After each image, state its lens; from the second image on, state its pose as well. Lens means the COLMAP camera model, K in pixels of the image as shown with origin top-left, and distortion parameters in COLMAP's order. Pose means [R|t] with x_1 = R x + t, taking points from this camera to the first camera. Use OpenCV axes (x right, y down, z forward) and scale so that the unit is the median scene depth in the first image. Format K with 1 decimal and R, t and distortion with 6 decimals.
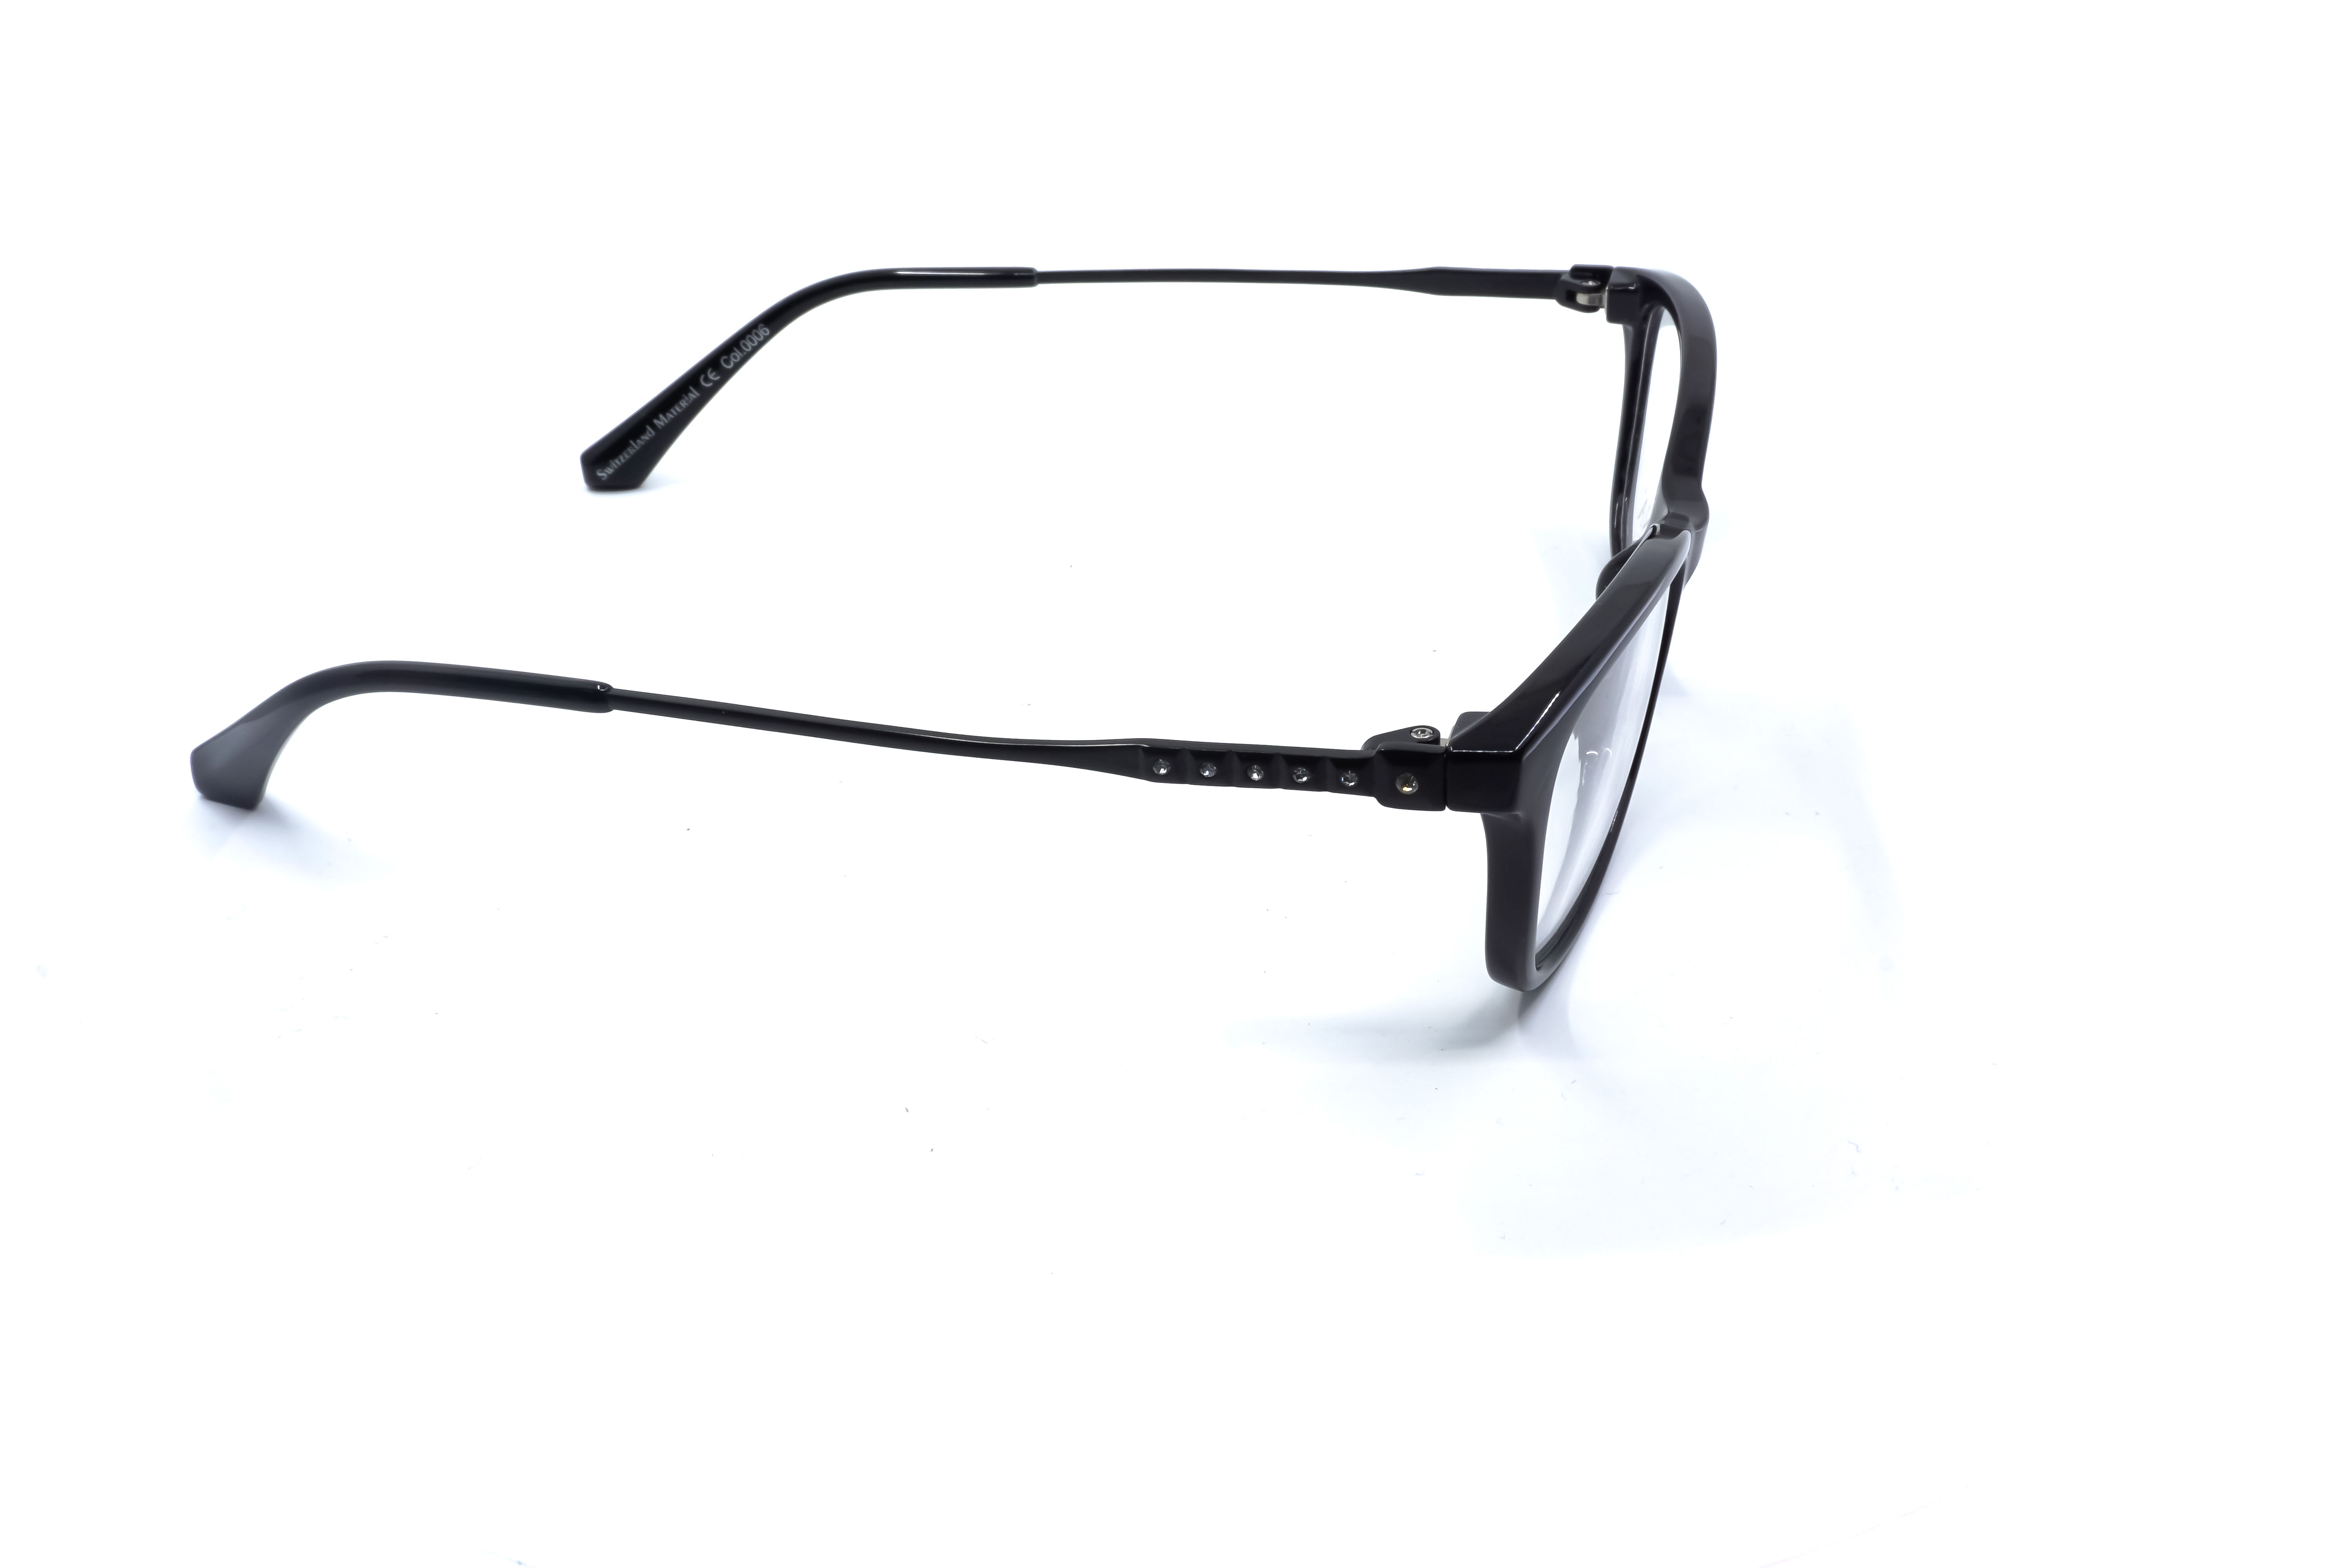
lens RADIAL K [[2290.2, 0, 1176.0], [0, 2290.2, 784.0], [0, 0, 1]] dist [-0.032771, -0.010221]
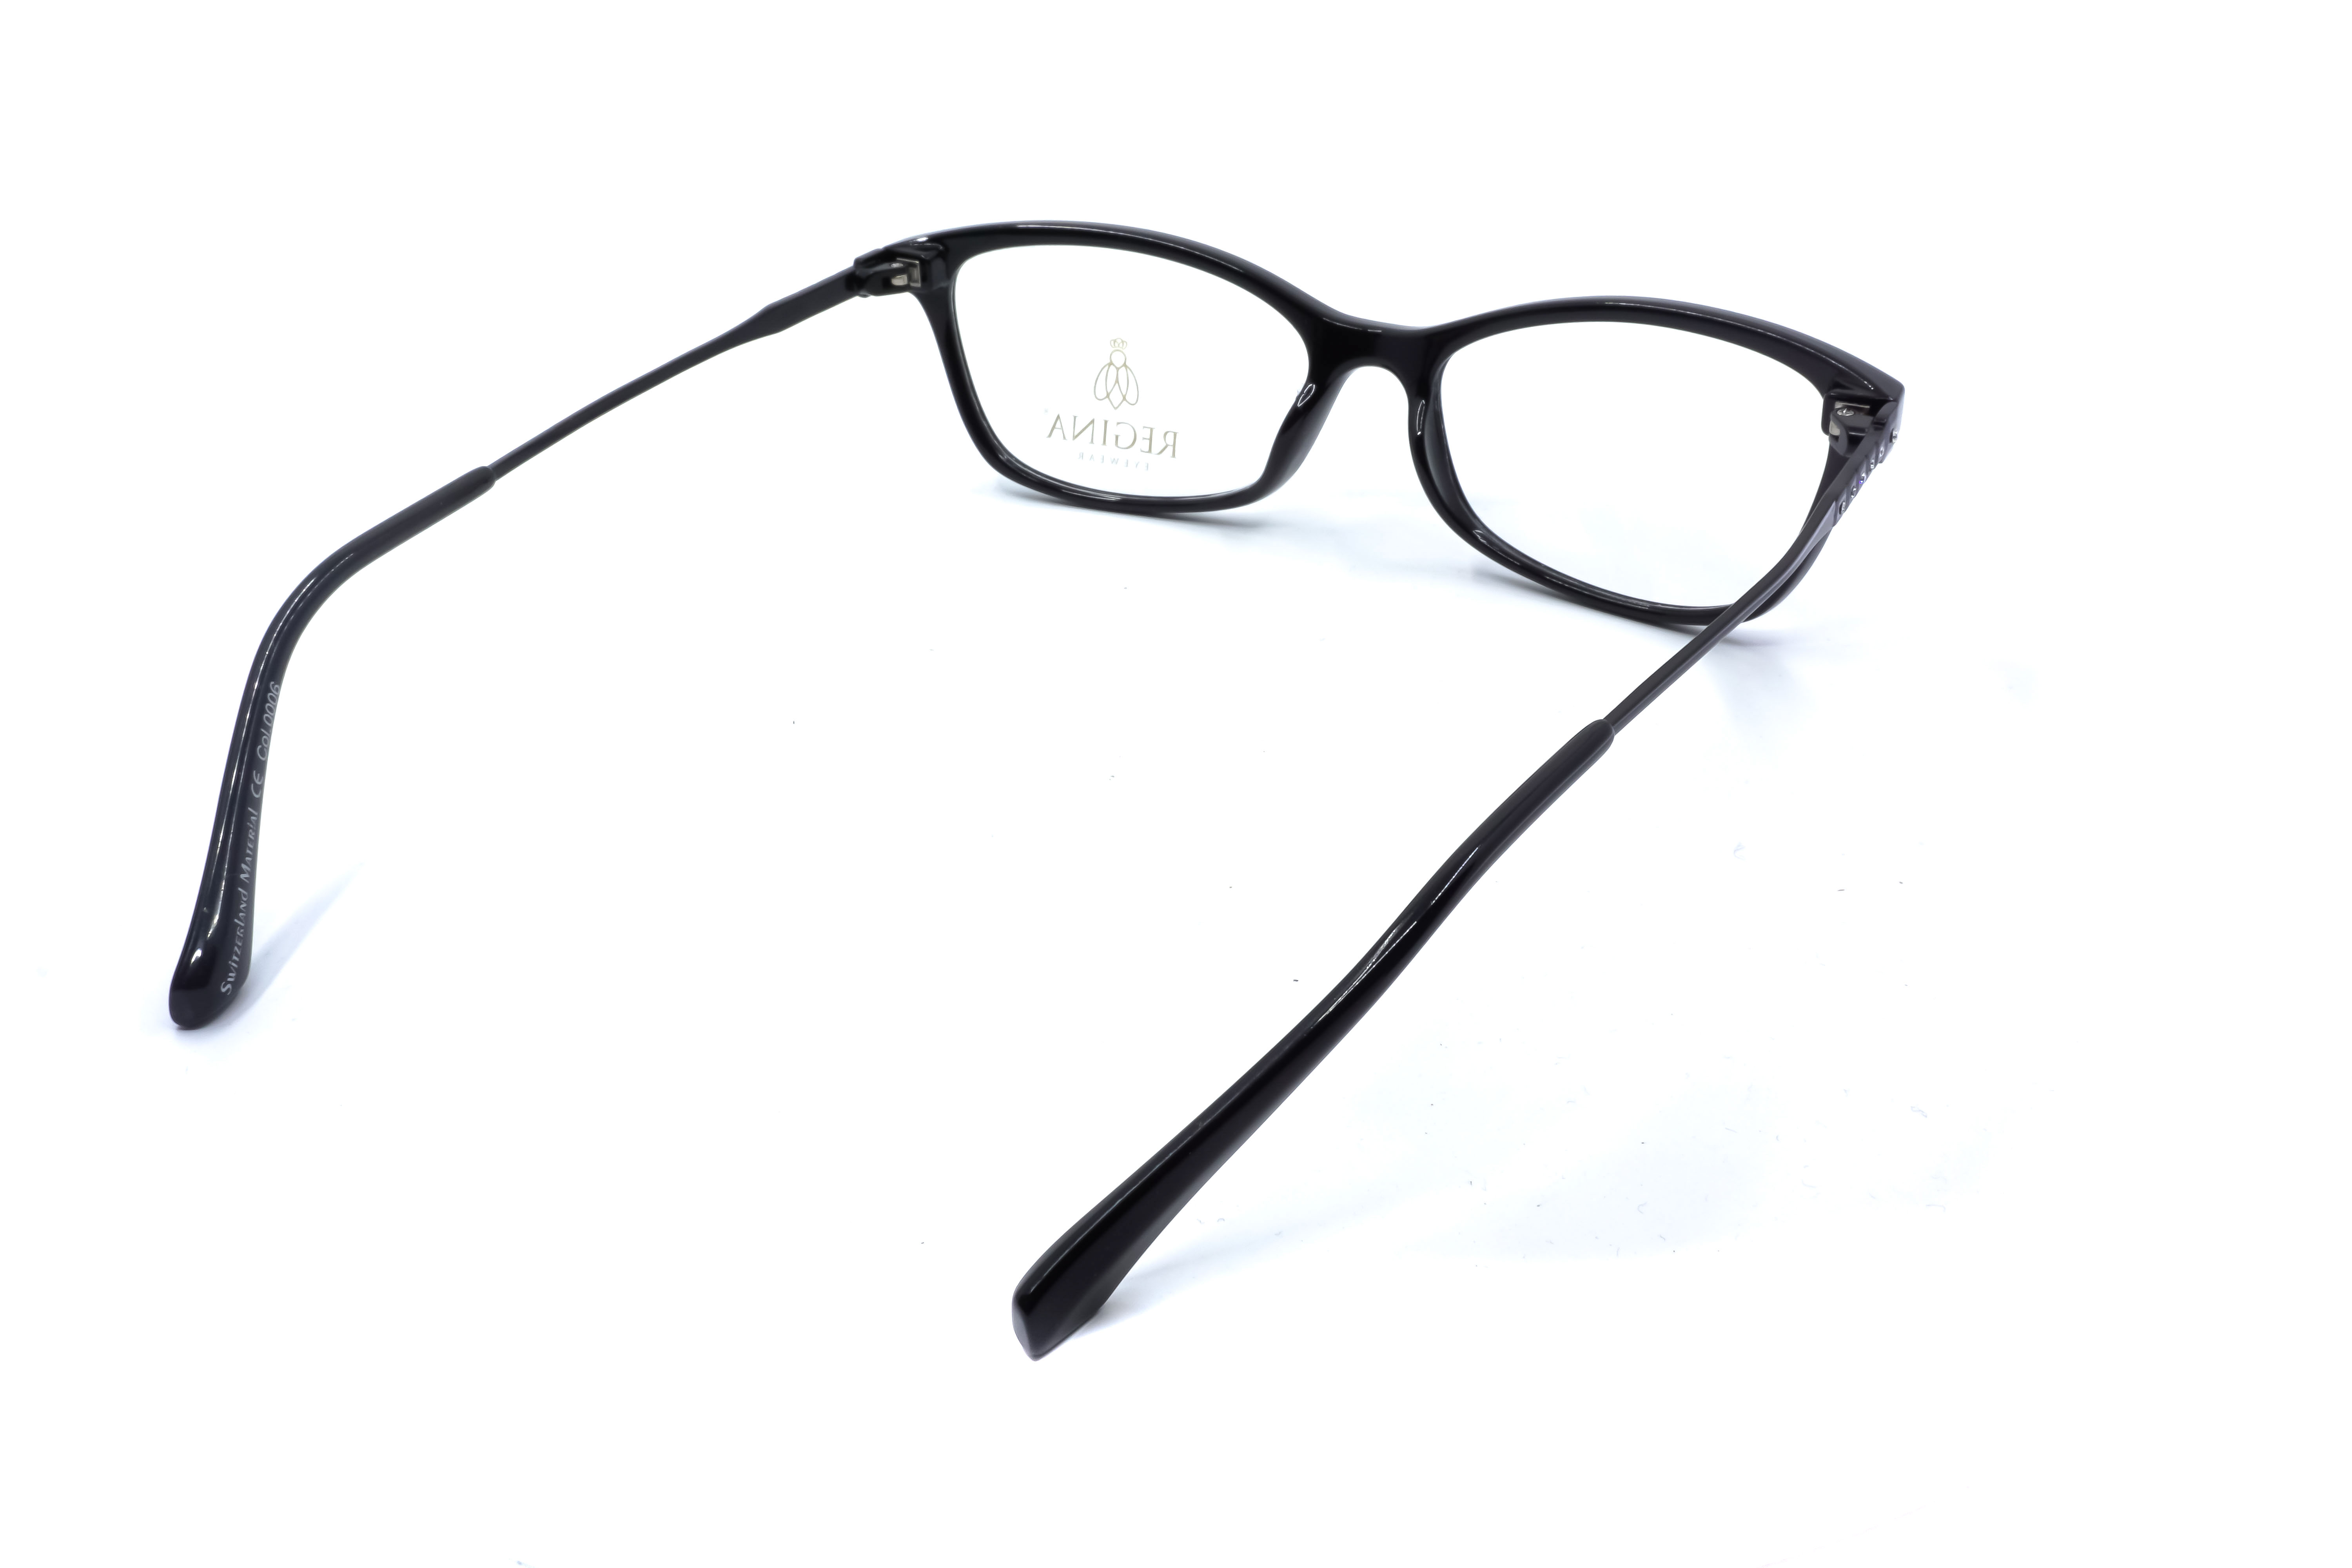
lens RADIAL K [[2290.2, 0, 1176.0], [0, 2290.2, 784.0], [0, 0, 1]] dist [-0.032771, -0.010221]
pose [[0.254068, -0.454501, 0.853744, -0.771928], [0.479948, 0.825605, 0.296692, -0.267590], [-0.839702, 0.334372, 0.427896, 0.517951]]
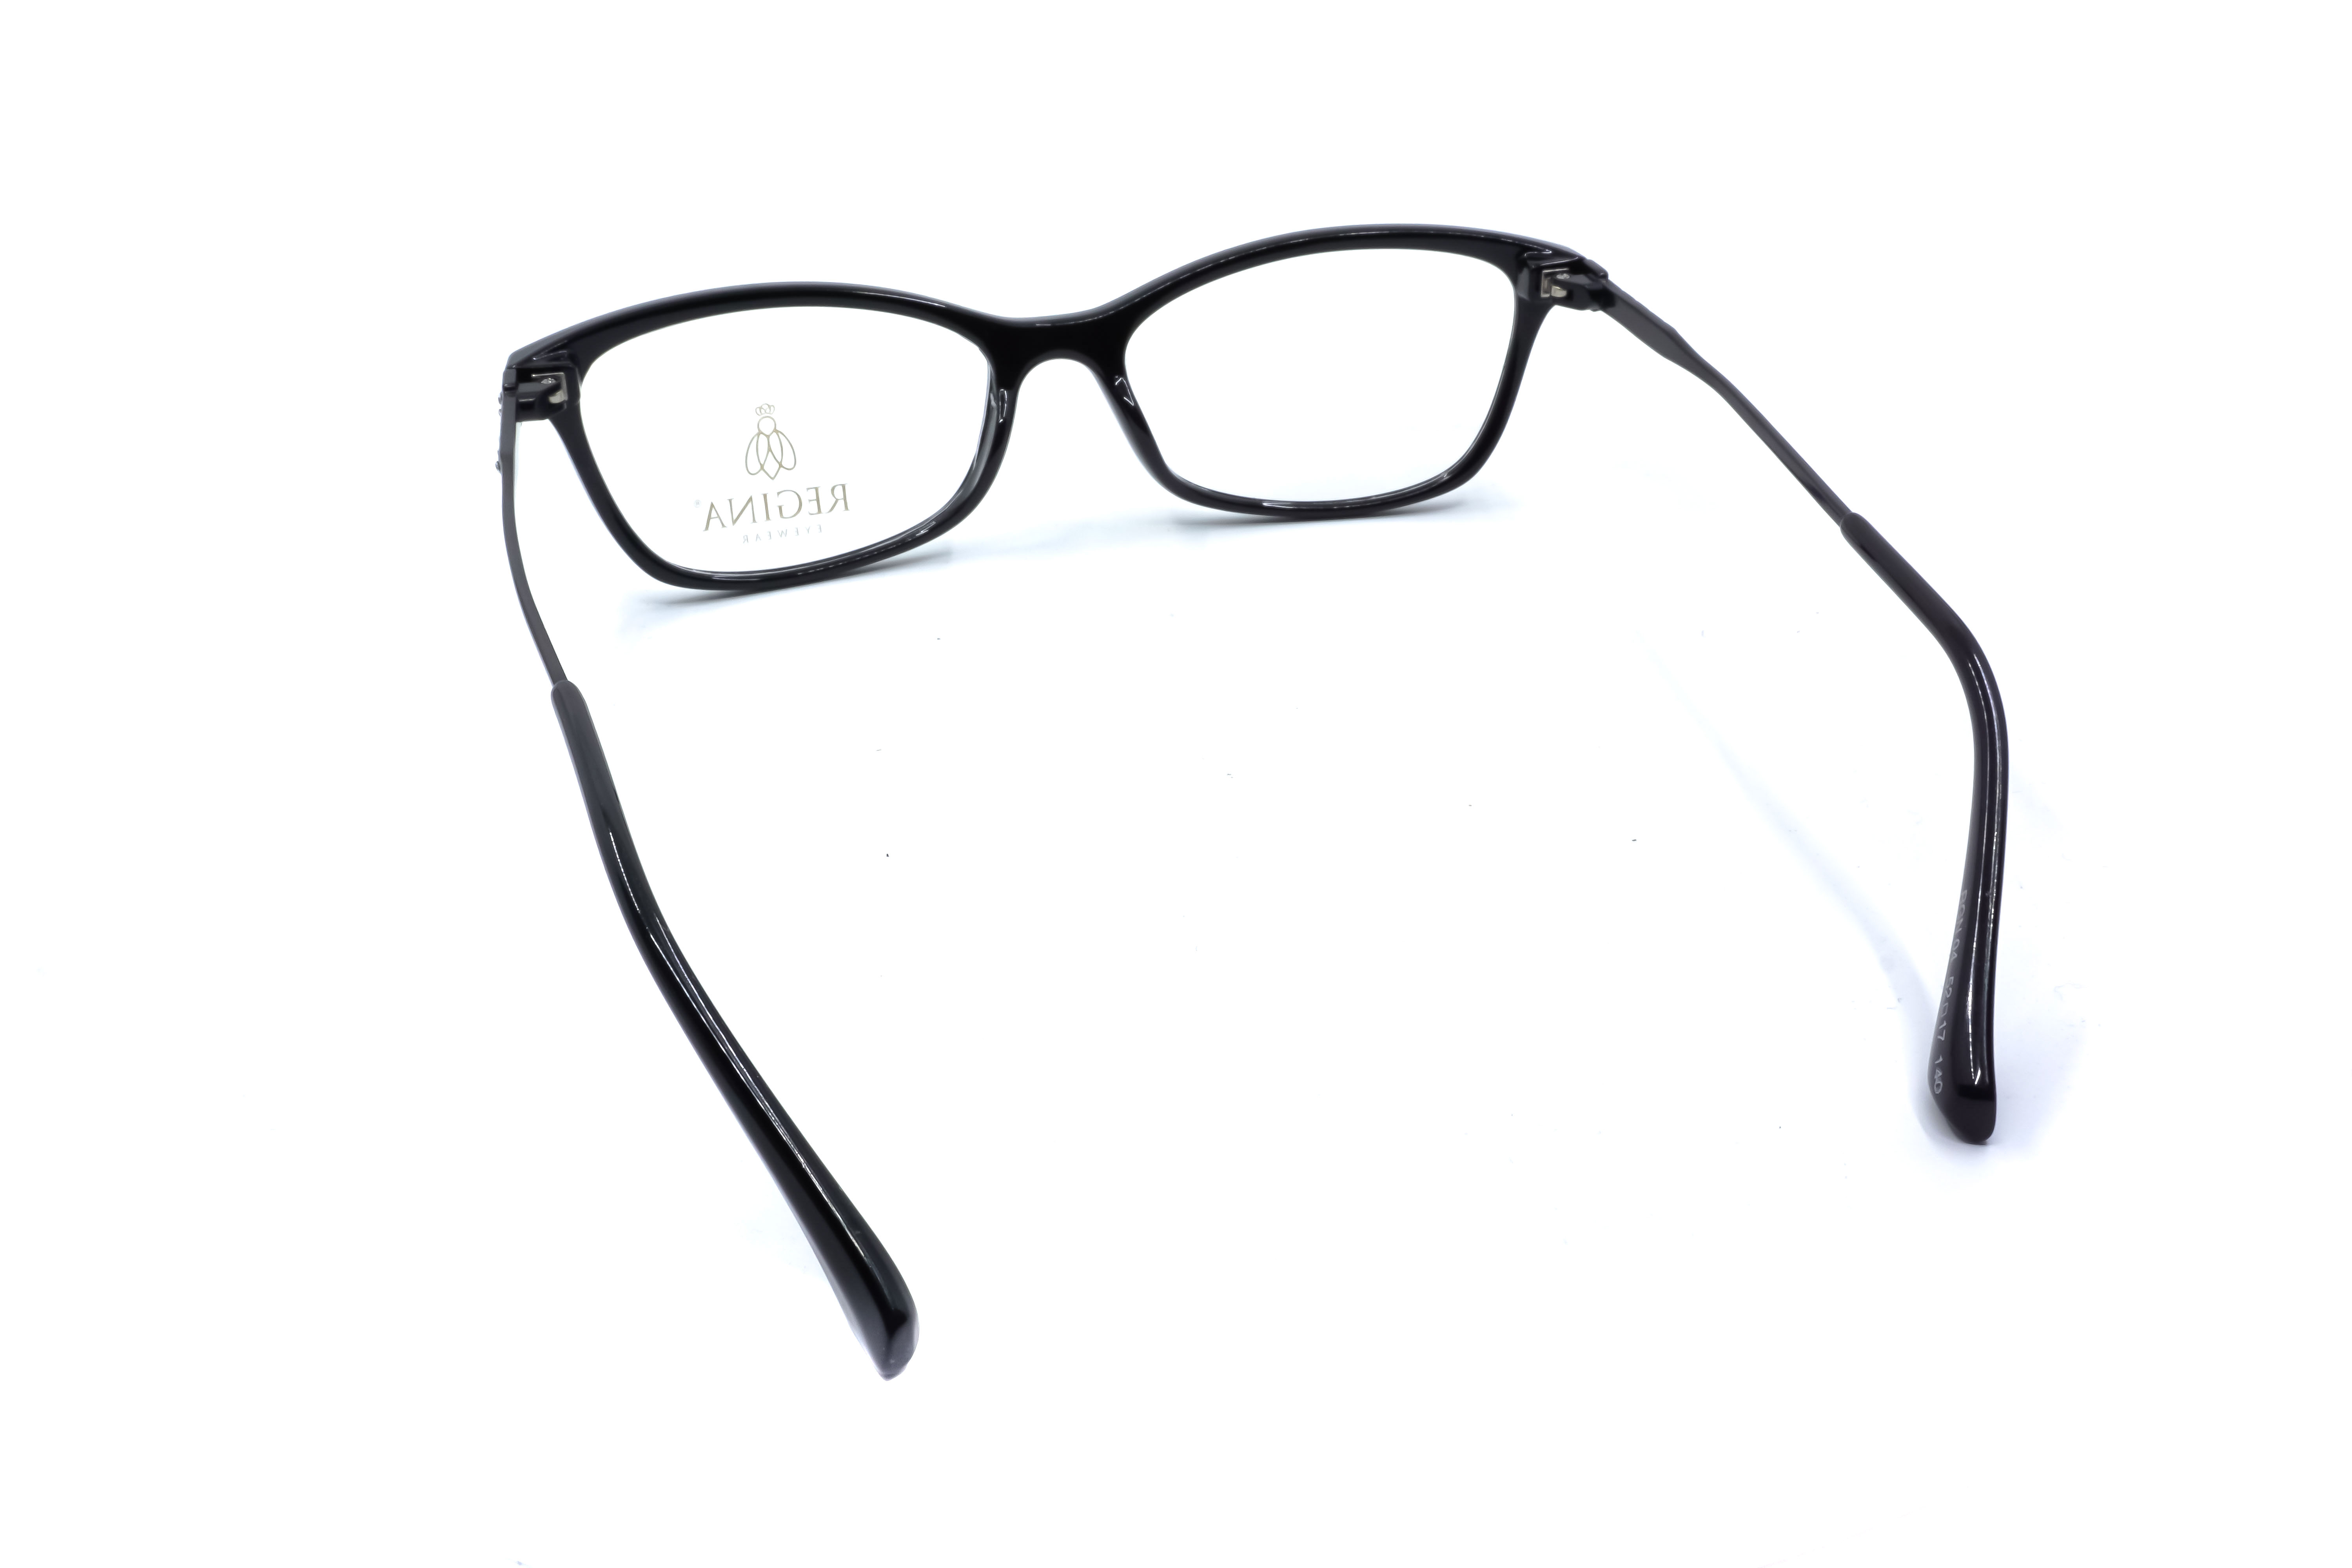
lens RADIAL K [[2290.2, 0, 1176.0], [0, 2290.2, 784.0], [0, 0, 1]] dist [-0.032771, -0.010221]
pose [[-0.509647, -0.392317, 0.765734, -0.695196], [0.440702, 0.645342, 0.623951, -0.563757], [-0.738947, 0.655455, -0.156002, 1.045229]]
